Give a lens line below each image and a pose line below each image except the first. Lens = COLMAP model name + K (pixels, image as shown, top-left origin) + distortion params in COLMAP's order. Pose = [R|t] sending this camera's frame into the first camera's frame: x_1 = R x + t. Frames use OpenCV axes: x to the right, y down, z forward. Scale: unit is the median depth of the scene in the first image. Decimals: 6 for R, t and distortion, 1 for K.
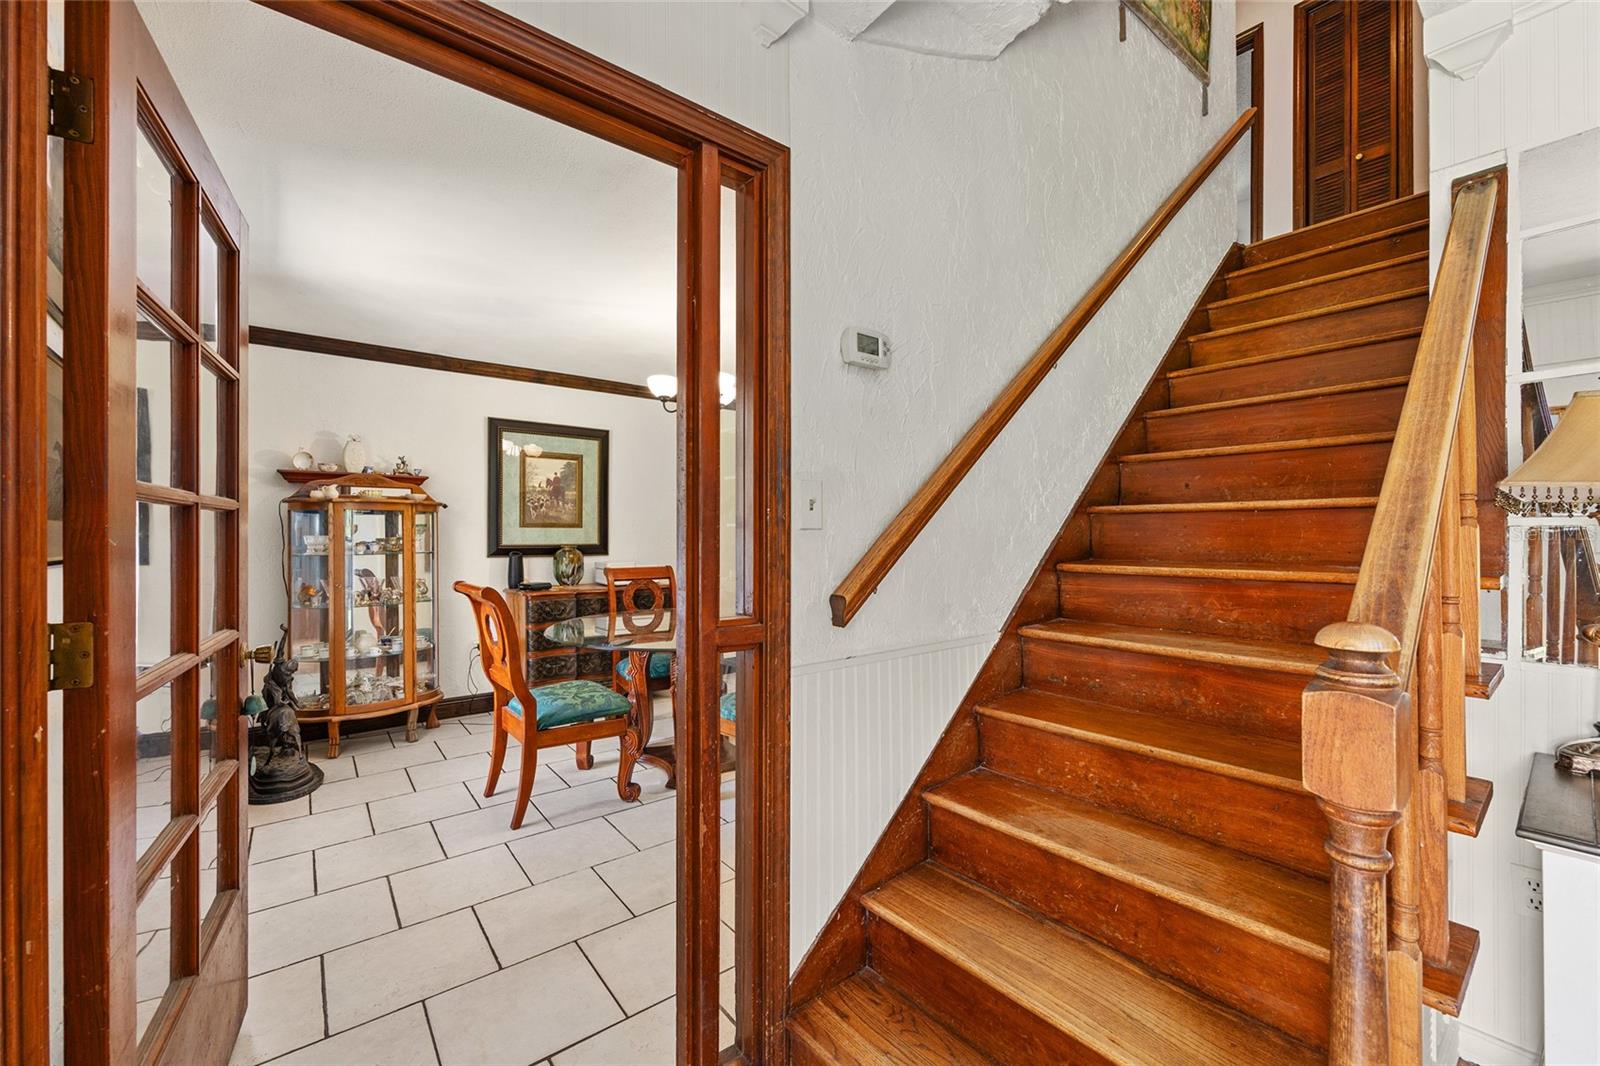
lens RADIAL K [[642.5, 0, 801.2], [0, 642.5, 538.8], [0, 0, 1]] dist [-0.003167, 0.001413]
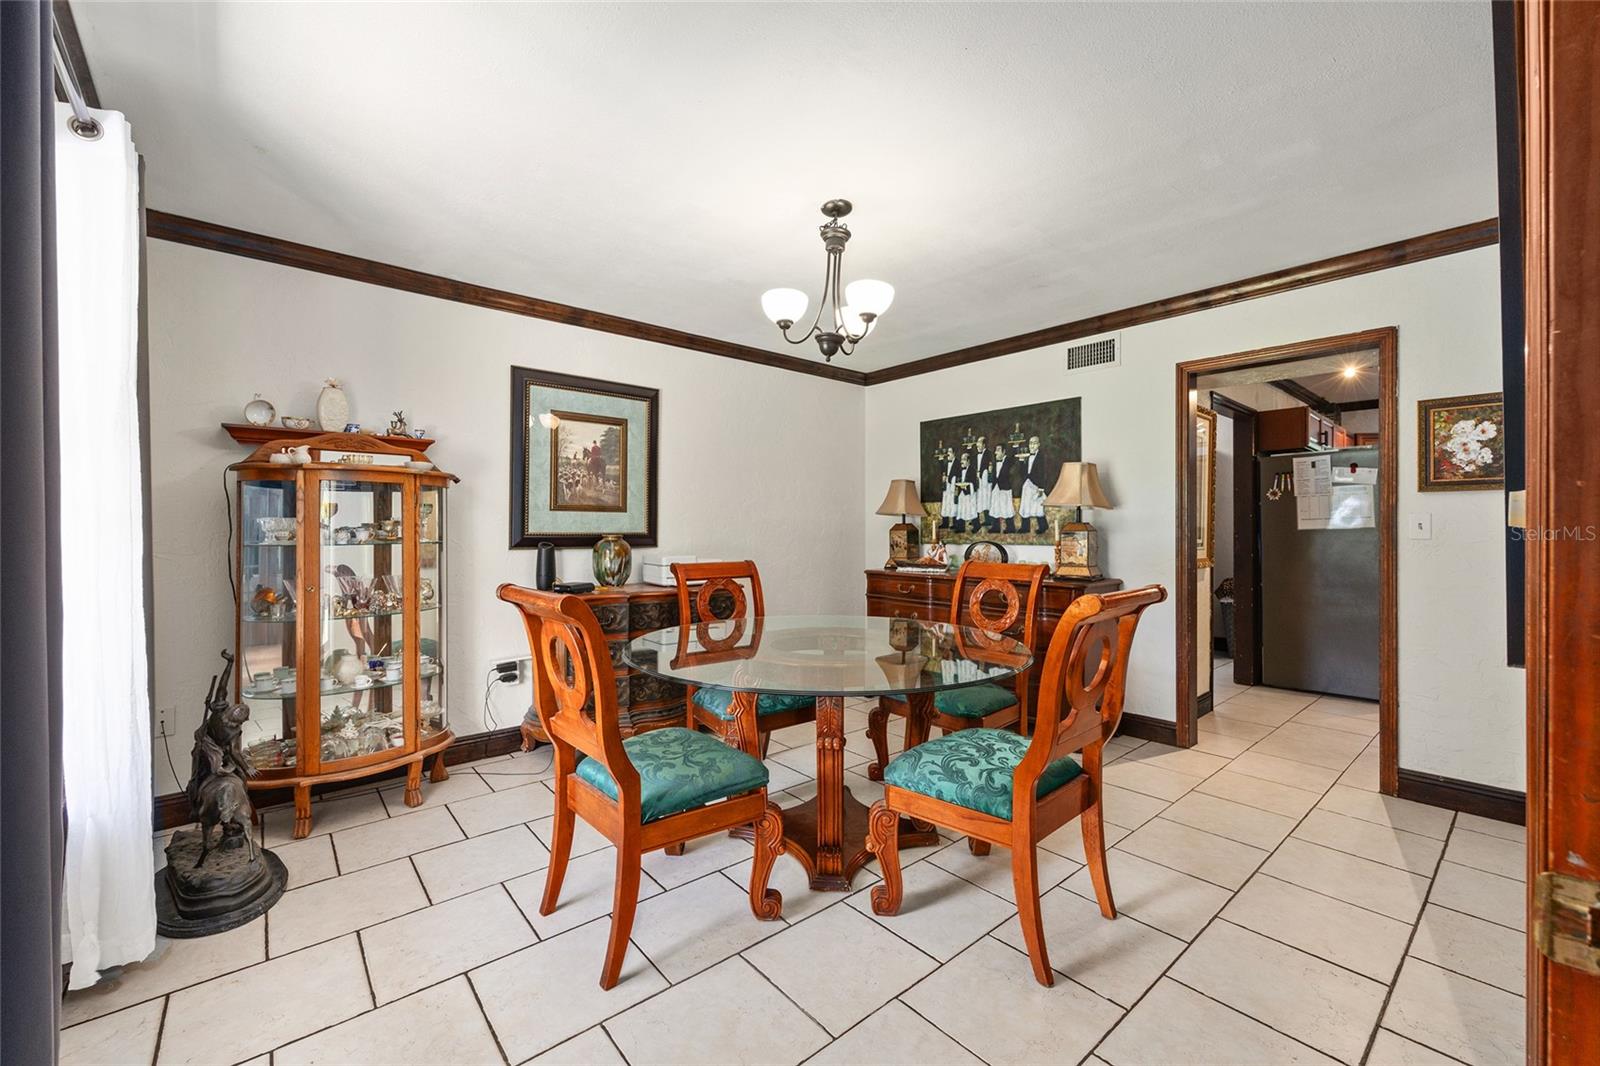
lens RADIAL K [[642.5, 0, 801.6], [0, 642.5, 528.6], [0, 0, 1]] dist [-0.003167, 0.001413]
pose [[0.999159, 0.001859, 0.040970, -0.195987], [-0.001576, 0.999975, -0.006944, 0.010128], [-0.040982, 0.006874, 0.999136, 0.254012]]
